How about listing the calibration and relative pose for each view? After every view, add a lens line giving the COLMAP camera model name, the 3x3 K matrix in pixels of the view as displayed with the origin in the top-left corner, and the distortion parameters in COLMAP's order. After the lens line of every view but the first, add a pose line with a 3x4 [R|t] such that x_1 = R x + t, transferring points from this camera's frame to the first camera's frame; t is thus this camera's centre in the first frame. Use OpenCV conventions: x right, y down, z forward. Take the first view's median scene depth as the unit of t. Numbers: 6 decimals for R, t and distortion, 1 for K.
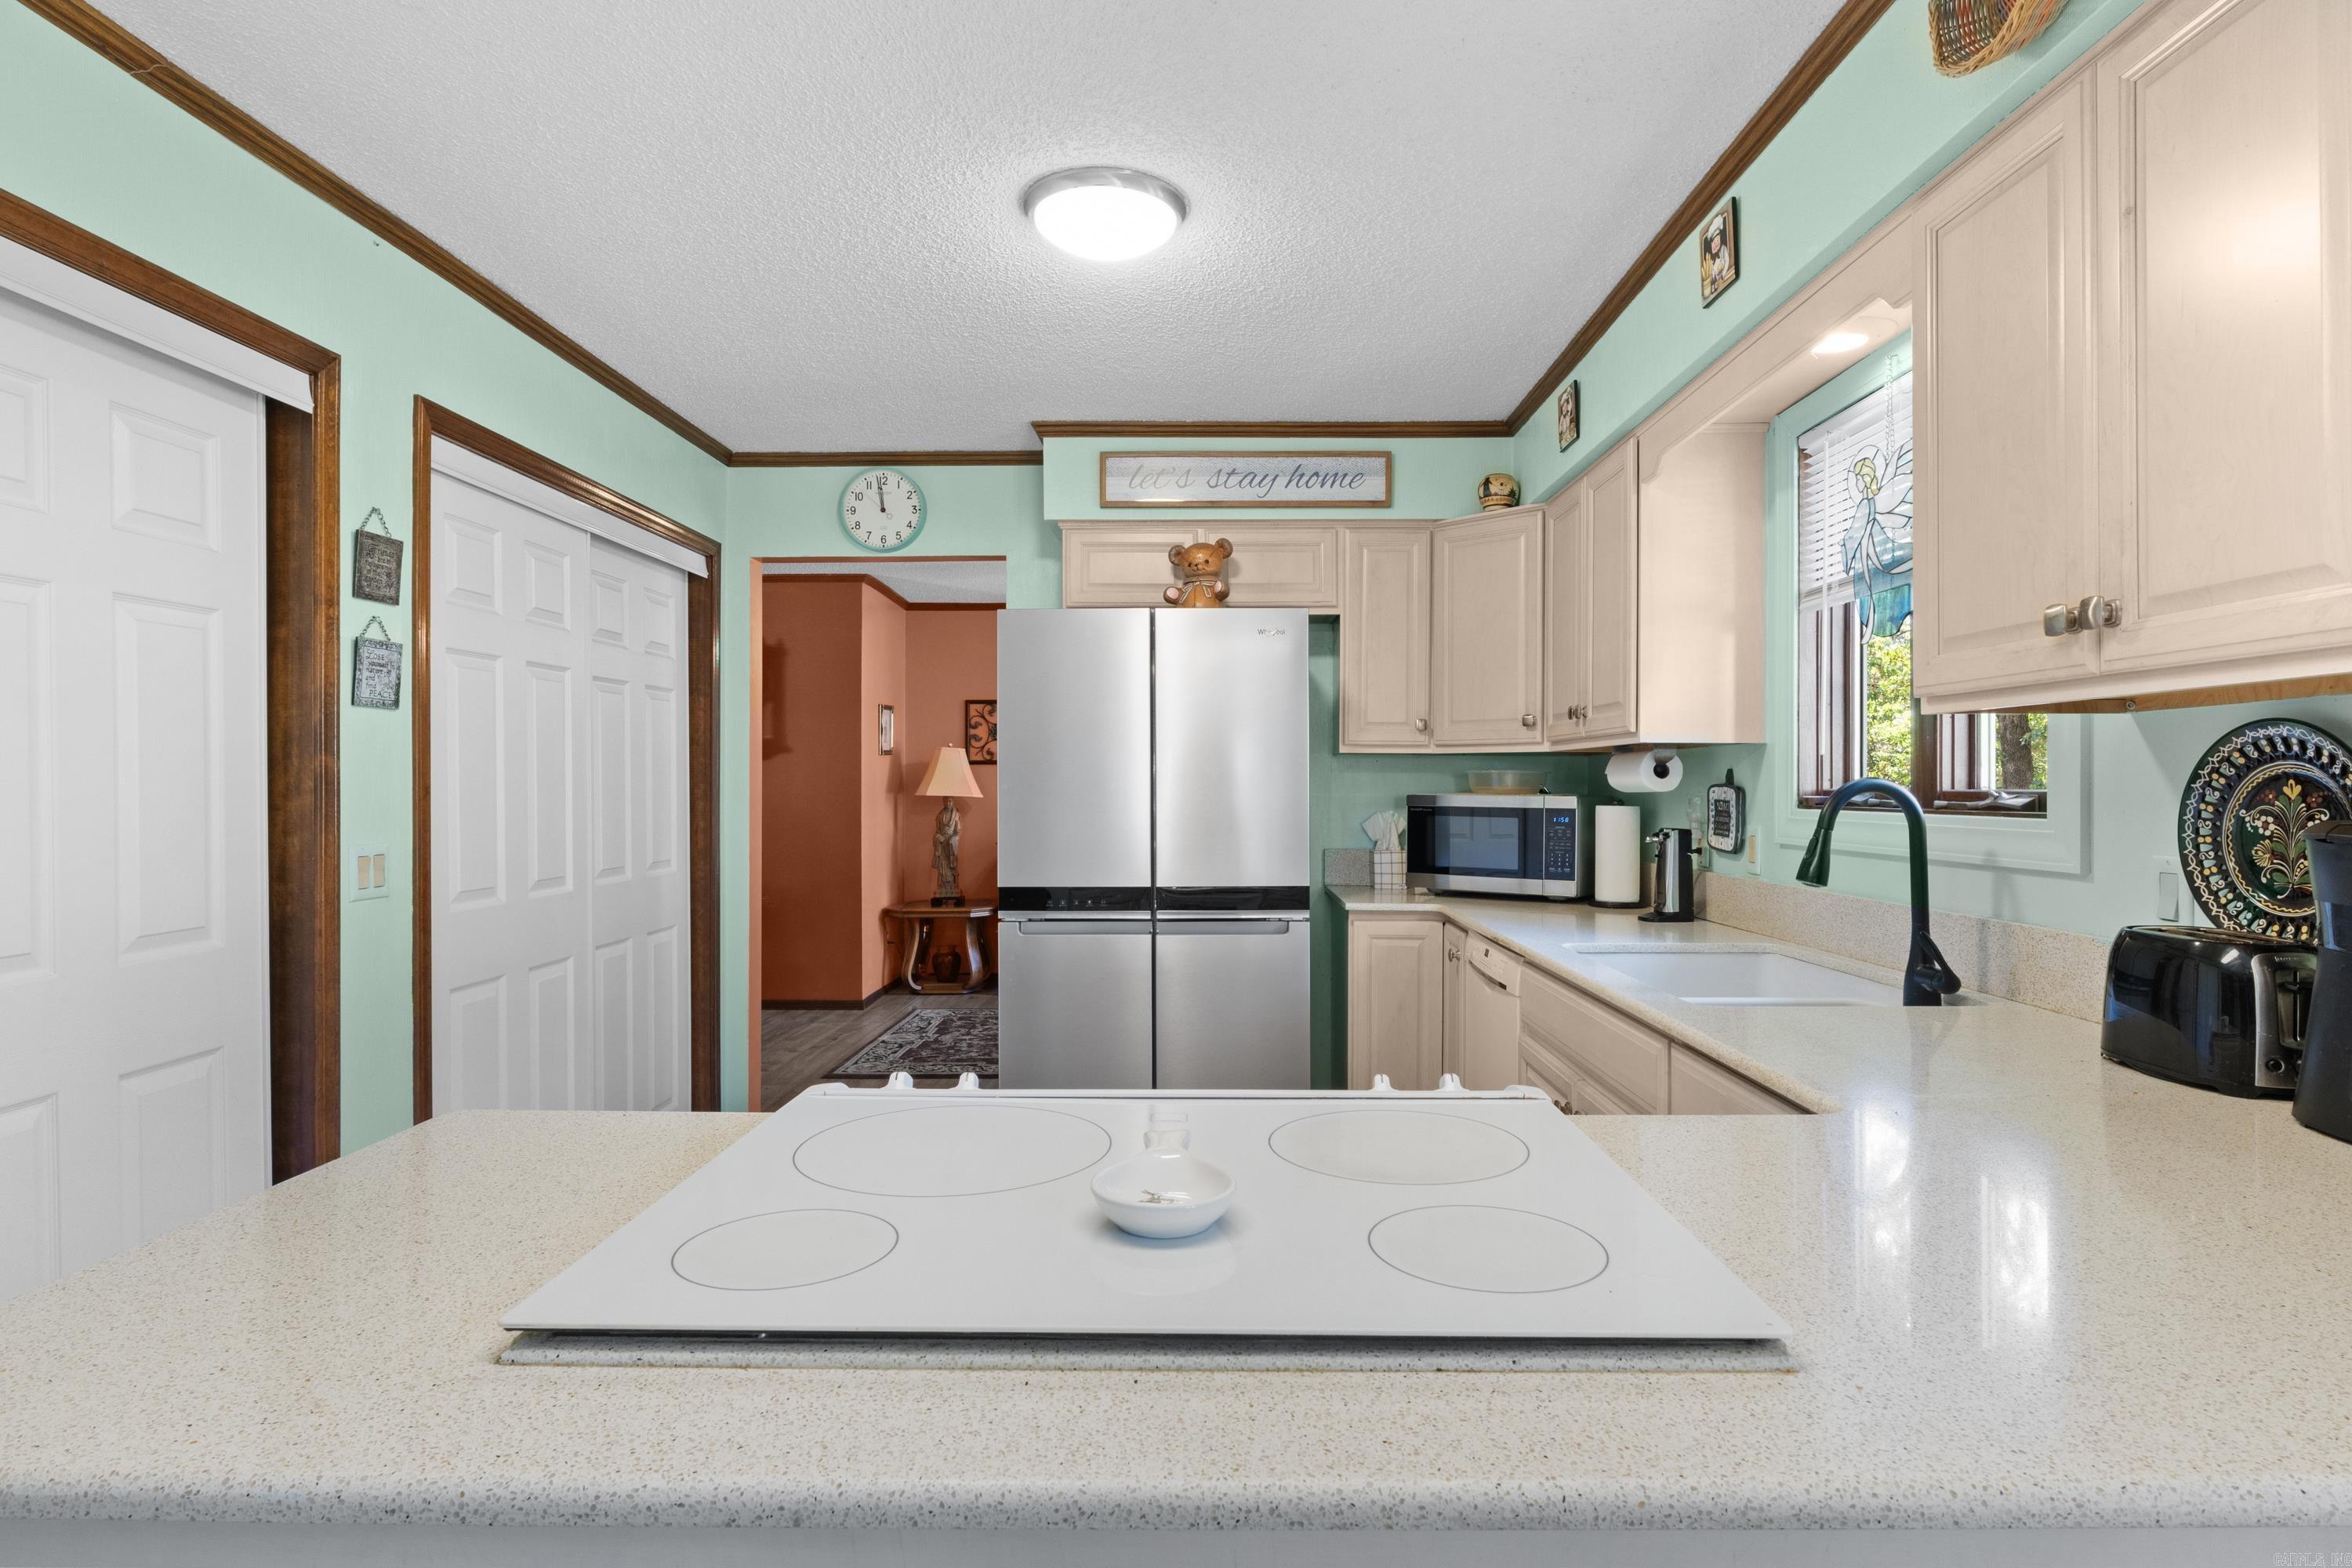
lens RADIAL K [[1221.1, 0, 1199.8], [0, 1221.1, 787.6], [0, 0, 1]] dist [-0.011006, 0.000784]
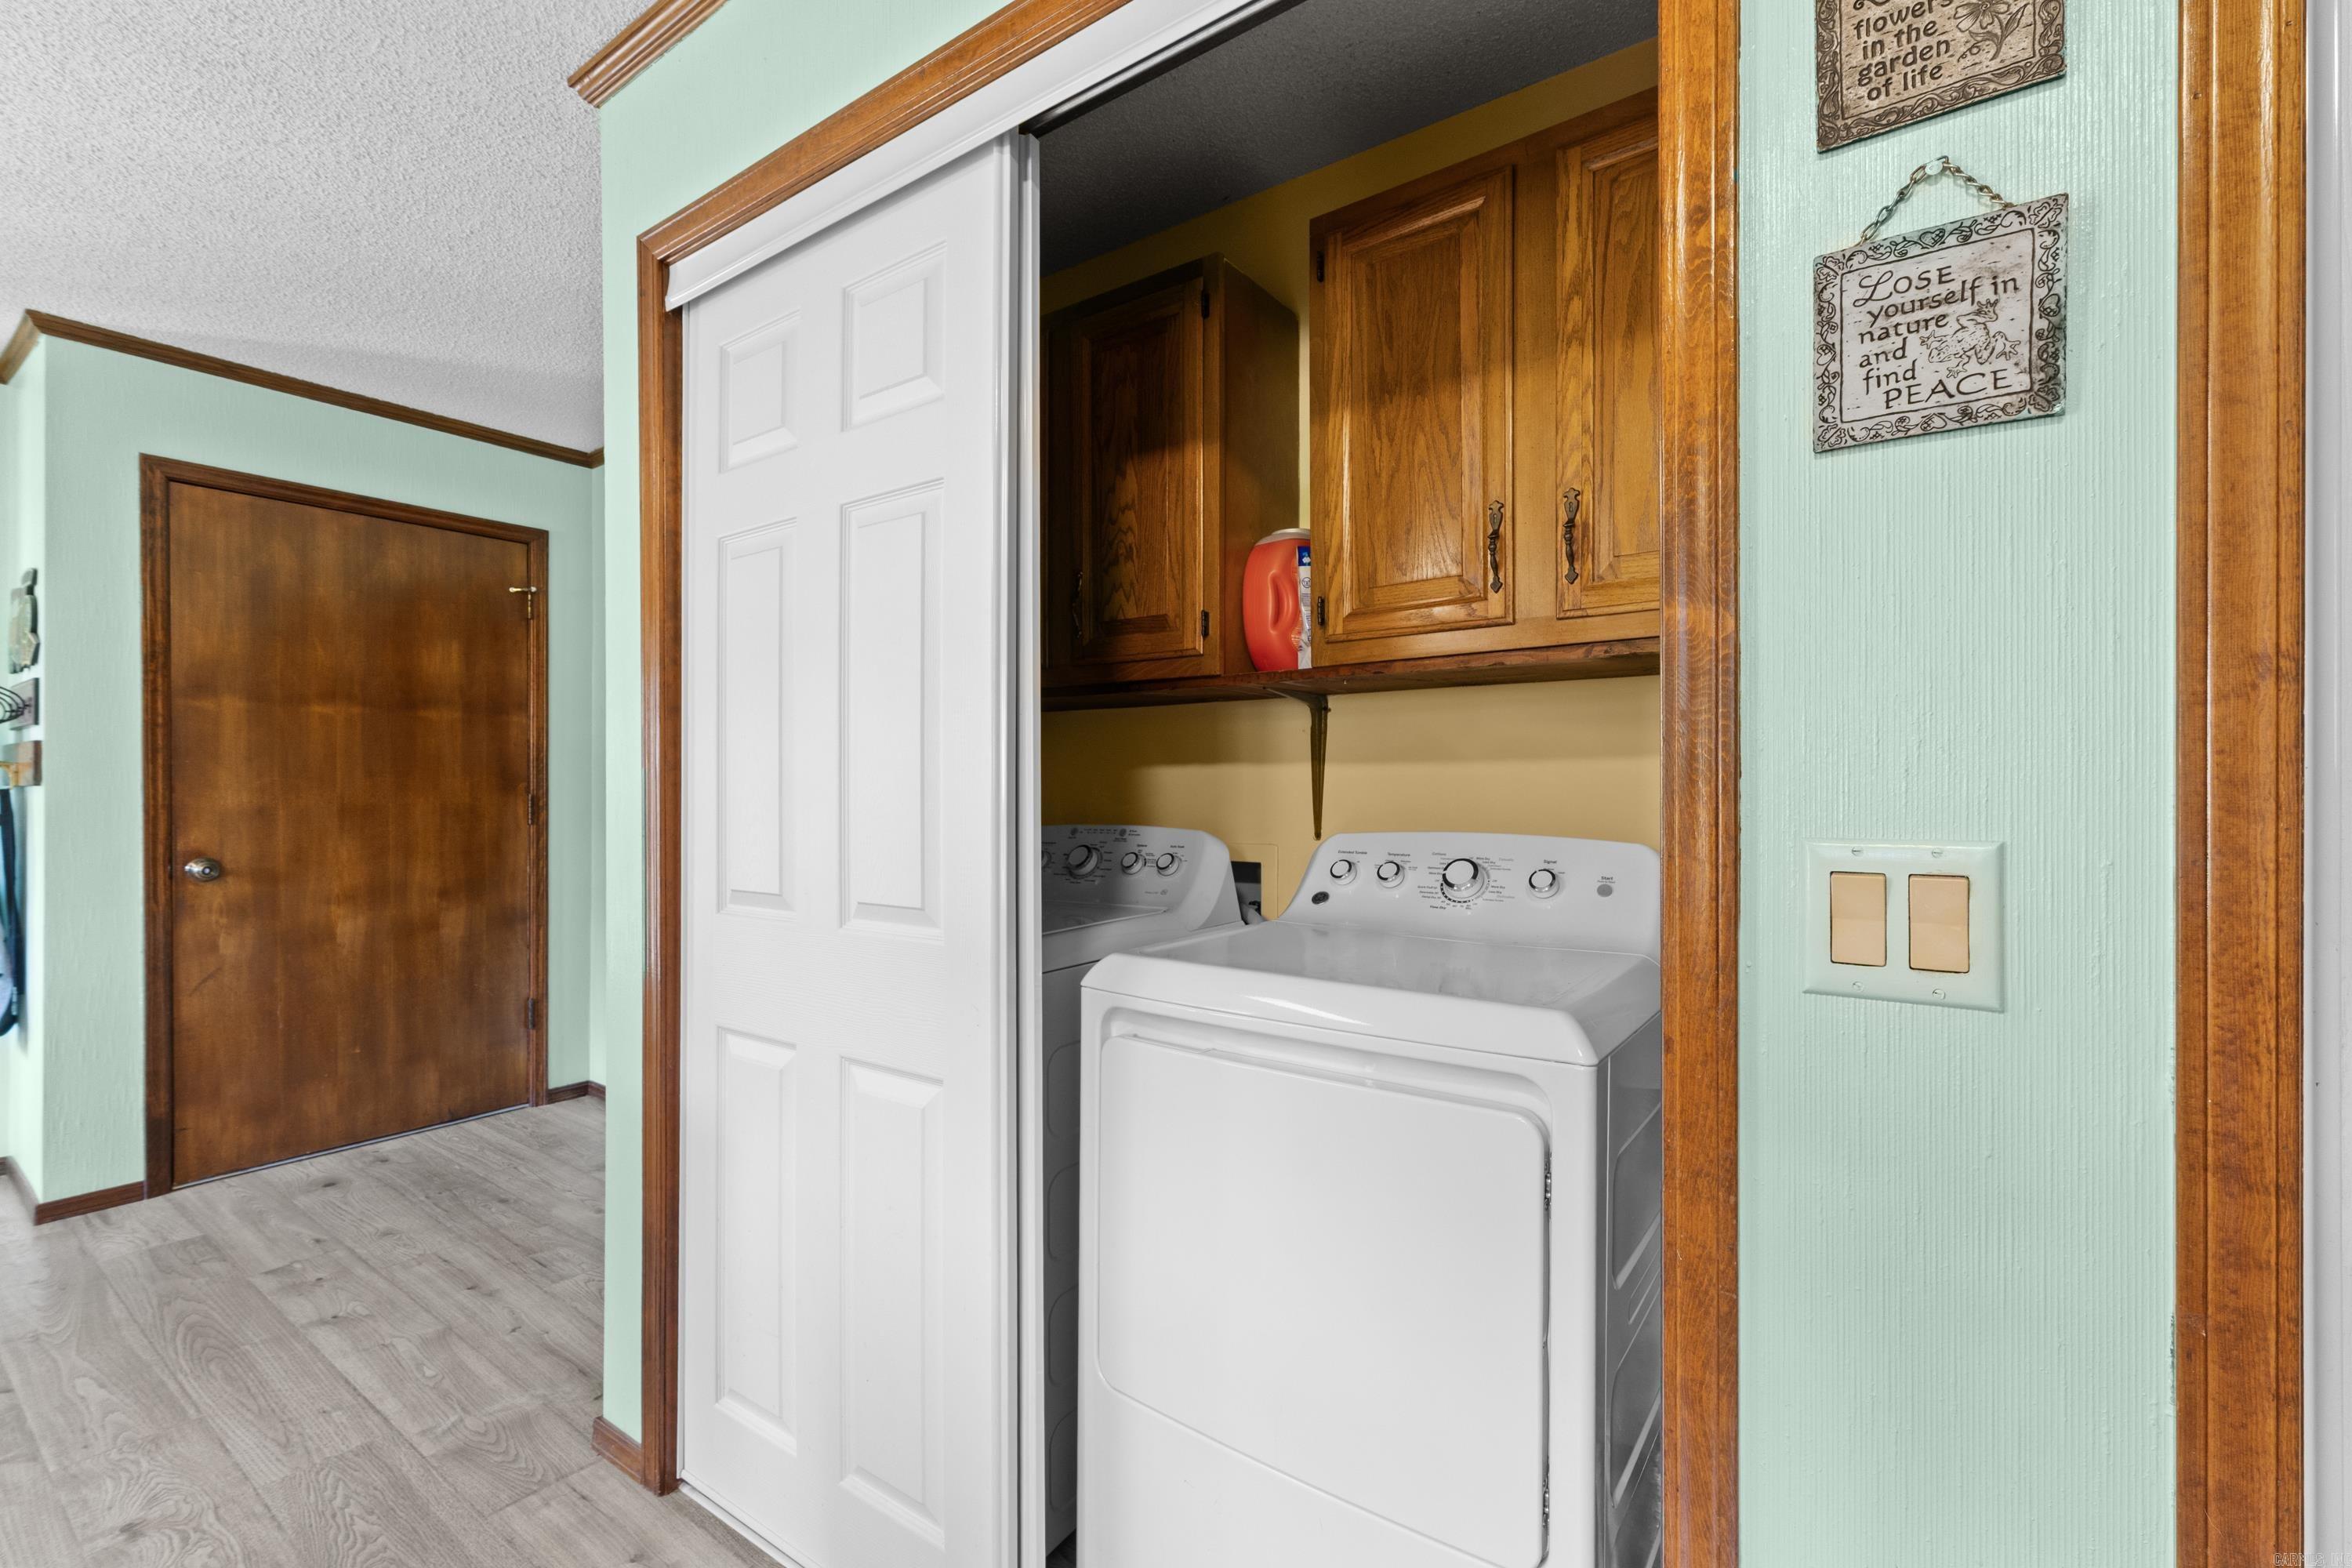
lens RADIAL K [[1000.5, 0, 1172.3], [0, 1000.5, 791.3], [0, 0, 1]] dist [0.002535, 0.001626]
pose [[-0.566036, -0.001064, -0.824380, -0.227780], [-0.003045, 0.999995, 0.000800, 0.022665], [0.824375, 0.002963, -0.566036, 0.676761]]
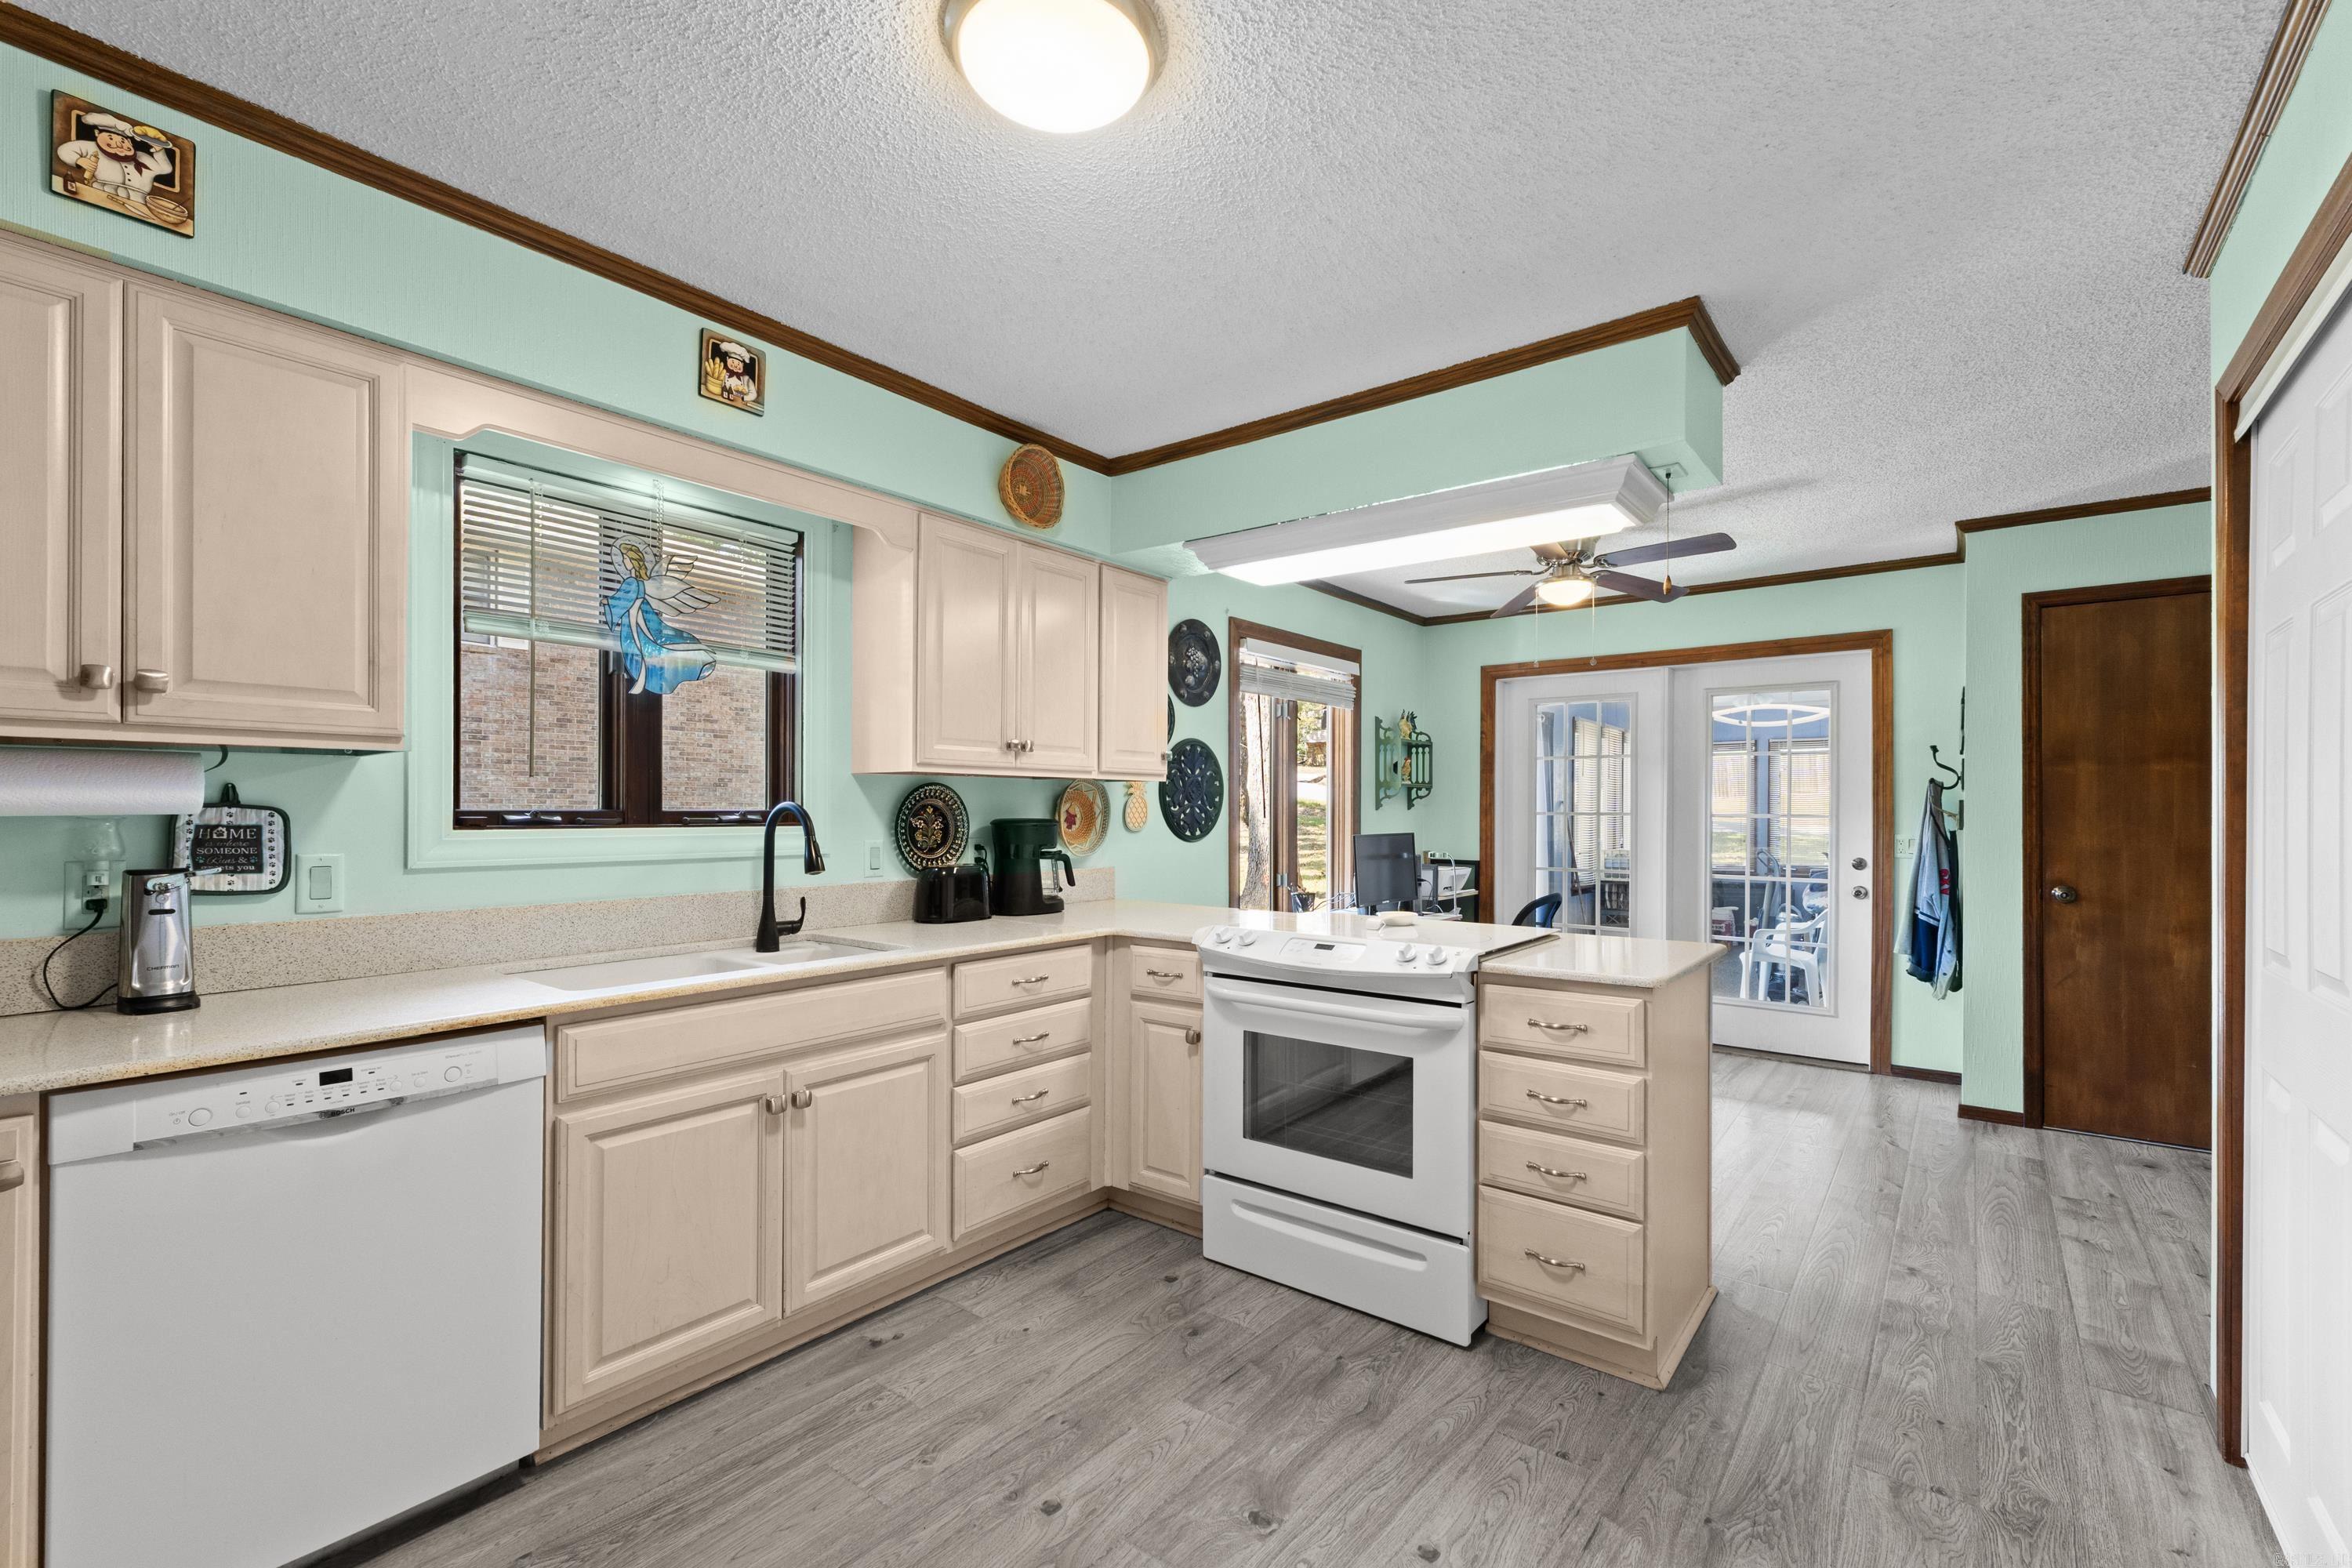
lens RADIAL K [[1000.5, 0, 1198.4], [0, 1000.5, 814.3], [0, 0, 1]] dist [0.002535, 0.001626]
pose [[-0.798496, -0.005449, 0.601975, -0.360867], [-0.002357, 0.999980, 0.005925, -0.001145], [-0.601995, 0.003313, -0.798493, 0.988916]]
